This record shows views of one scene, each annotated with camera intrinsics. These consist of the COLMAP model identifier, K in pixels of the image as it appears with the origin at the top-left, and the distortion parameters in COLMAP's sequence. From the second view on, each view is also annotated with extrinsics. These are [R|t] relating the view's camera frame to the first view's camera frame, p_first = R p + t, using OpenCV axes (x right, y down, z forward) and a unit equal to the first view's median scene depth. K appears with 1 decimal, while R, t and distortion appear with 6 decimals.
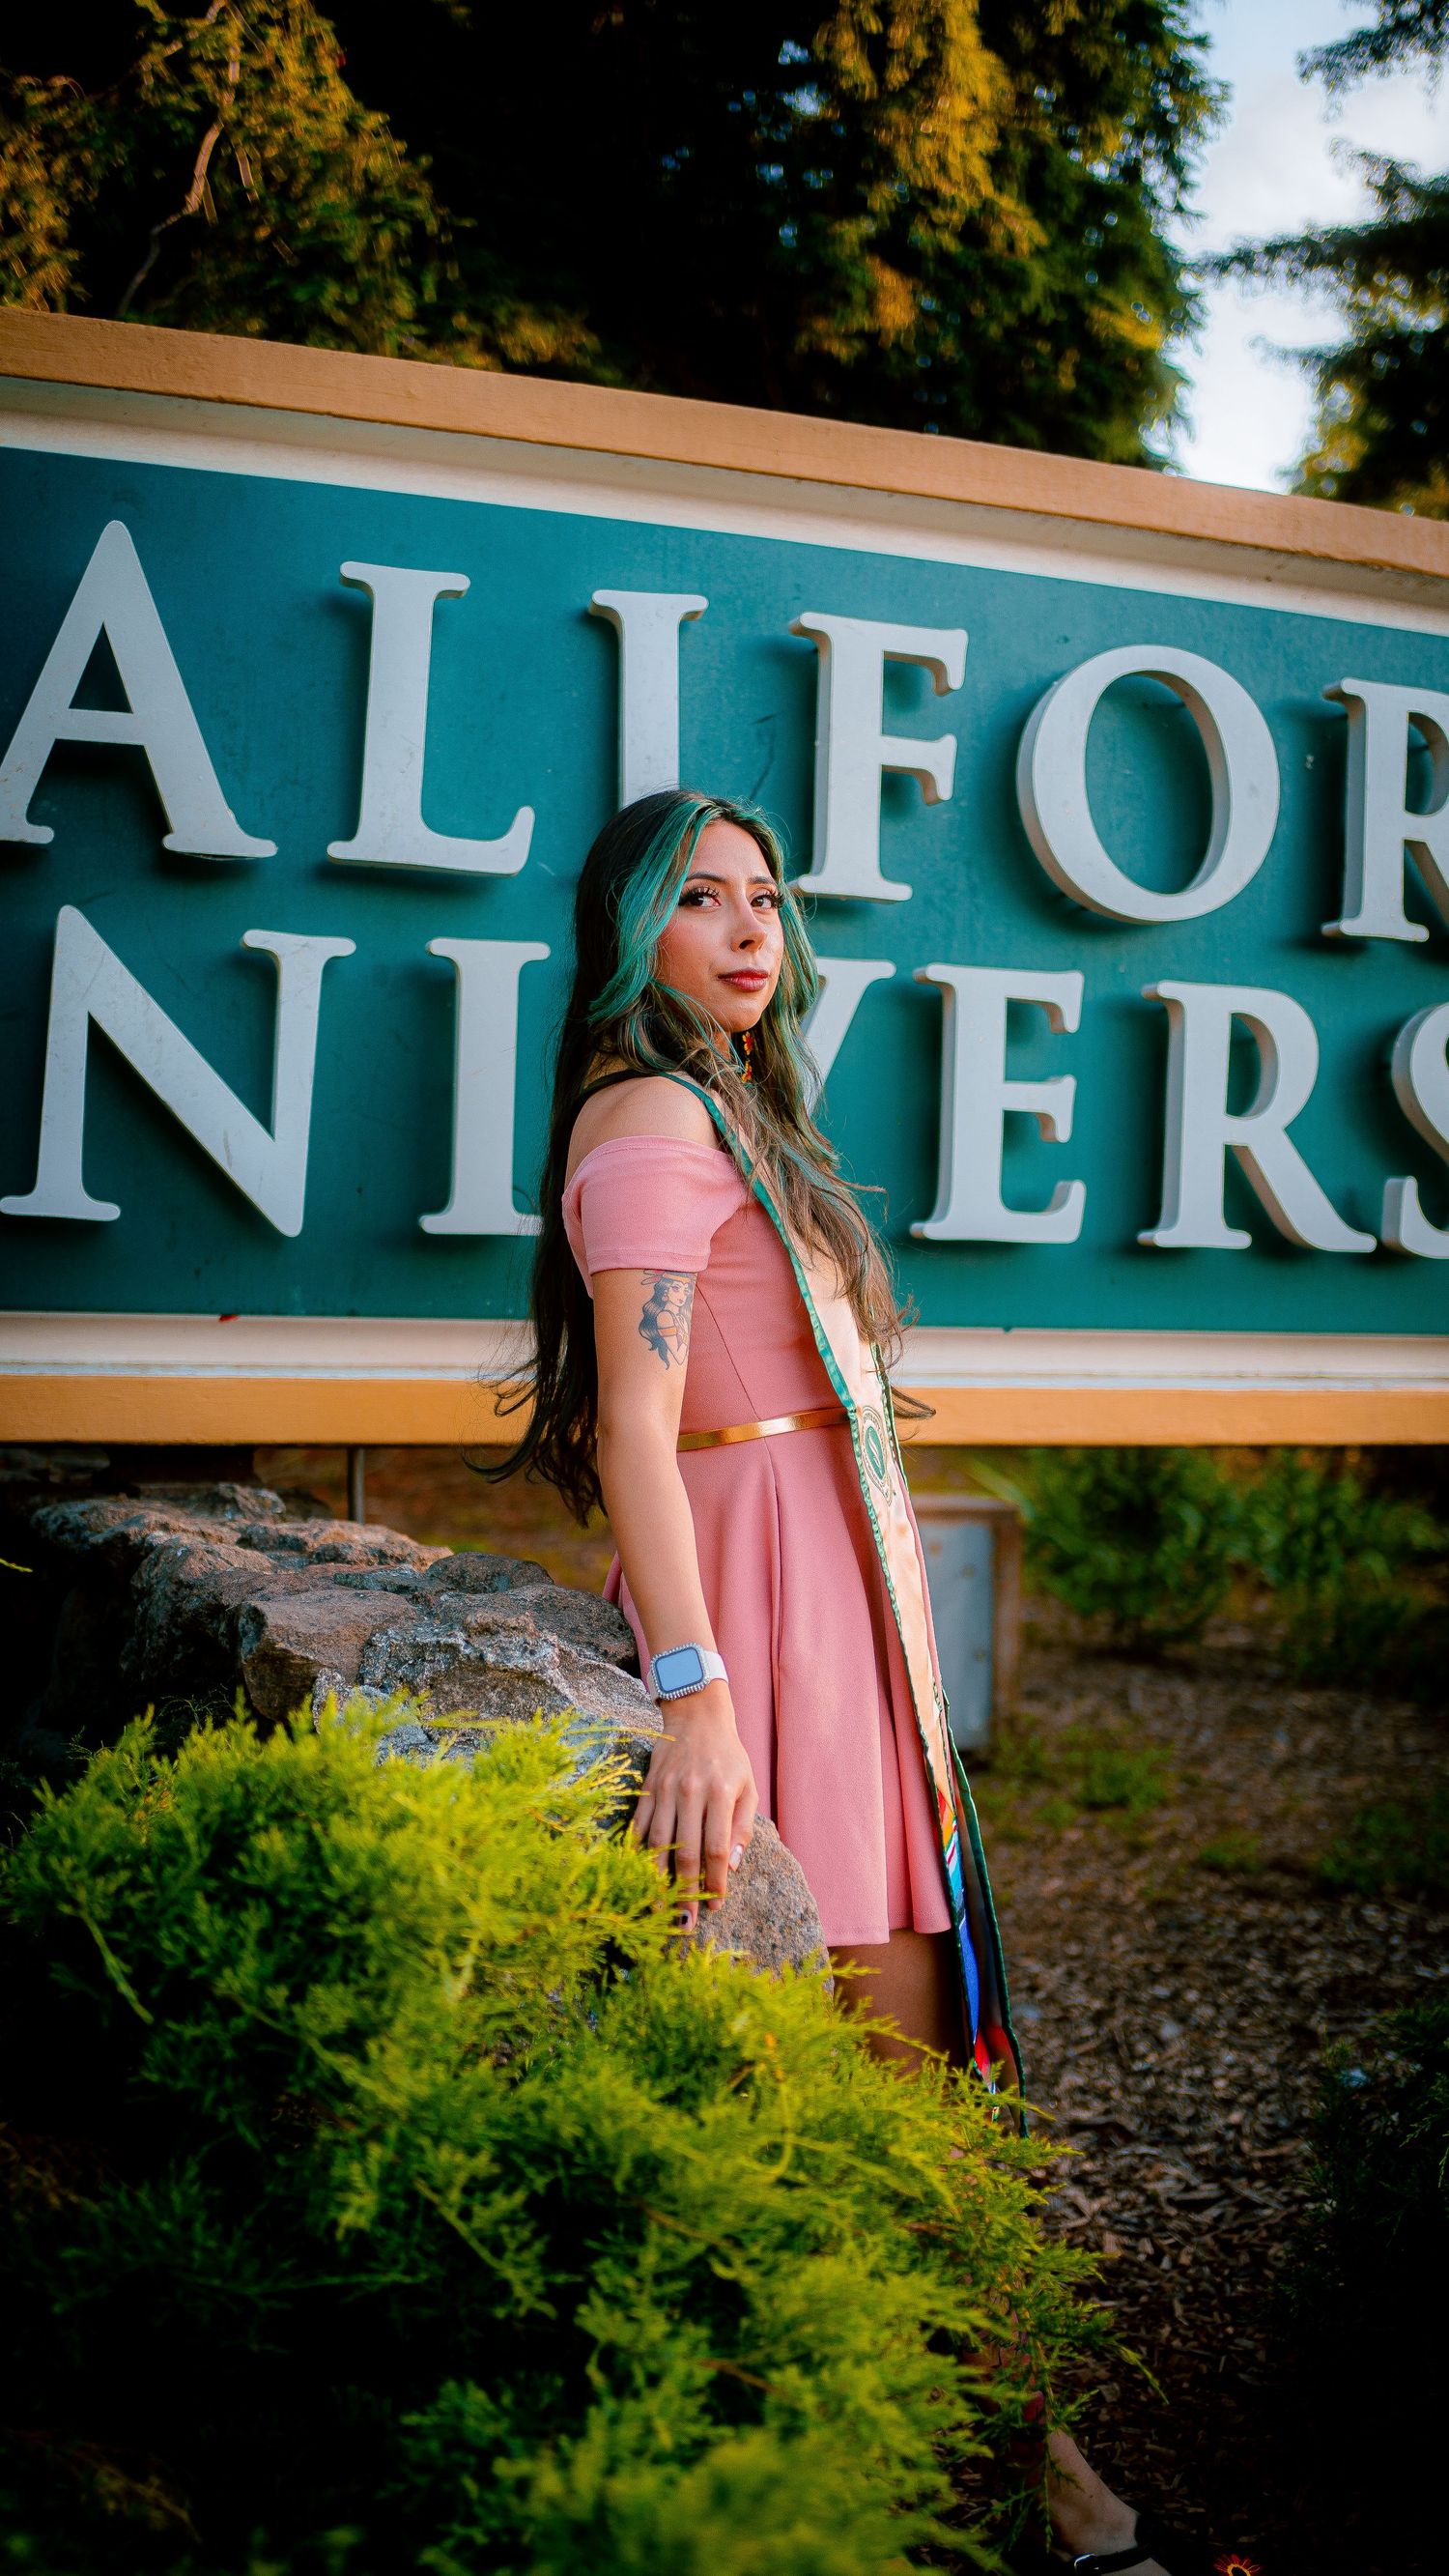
lens RADIAL K [[2594.2, 0, 724.5], [0, 2594.2, 1288.0], [0, 0, 1]] dist [-0.006526, 0.103248]
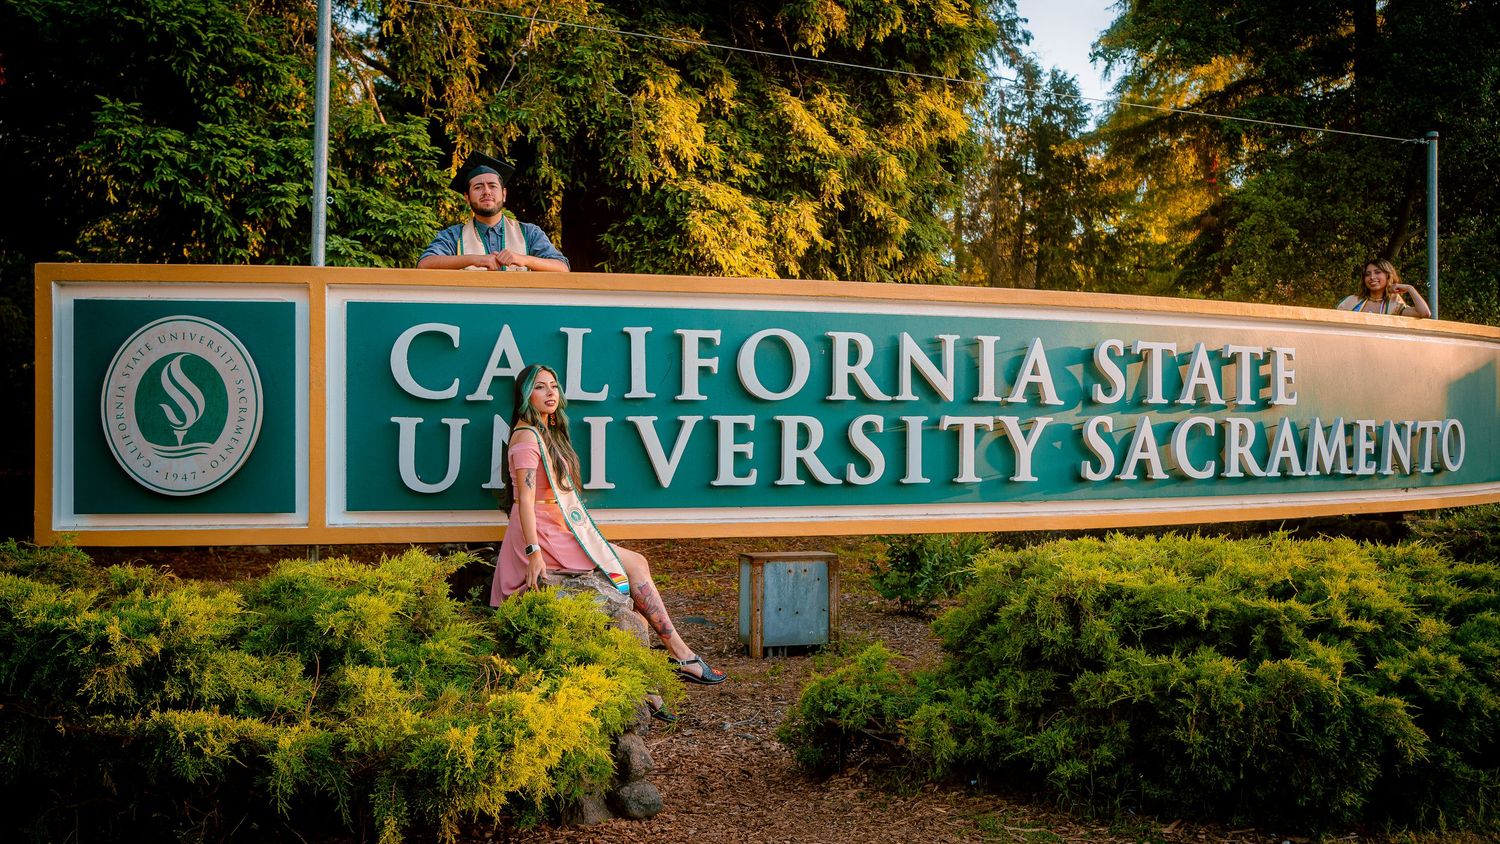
lens RADIAL K [[1513.4, 0, 750.0], [0, 1513.4, 422.0], [0, 0, 1]] dist [0.001427, 0.023184]
pose [[0.997419, -0.022891, -0.068057, 0.276120], [0.022321, 0.999709, -0.009119, -0.088365], [0.068246, 0.007576, 0.997640, -1.212499]]
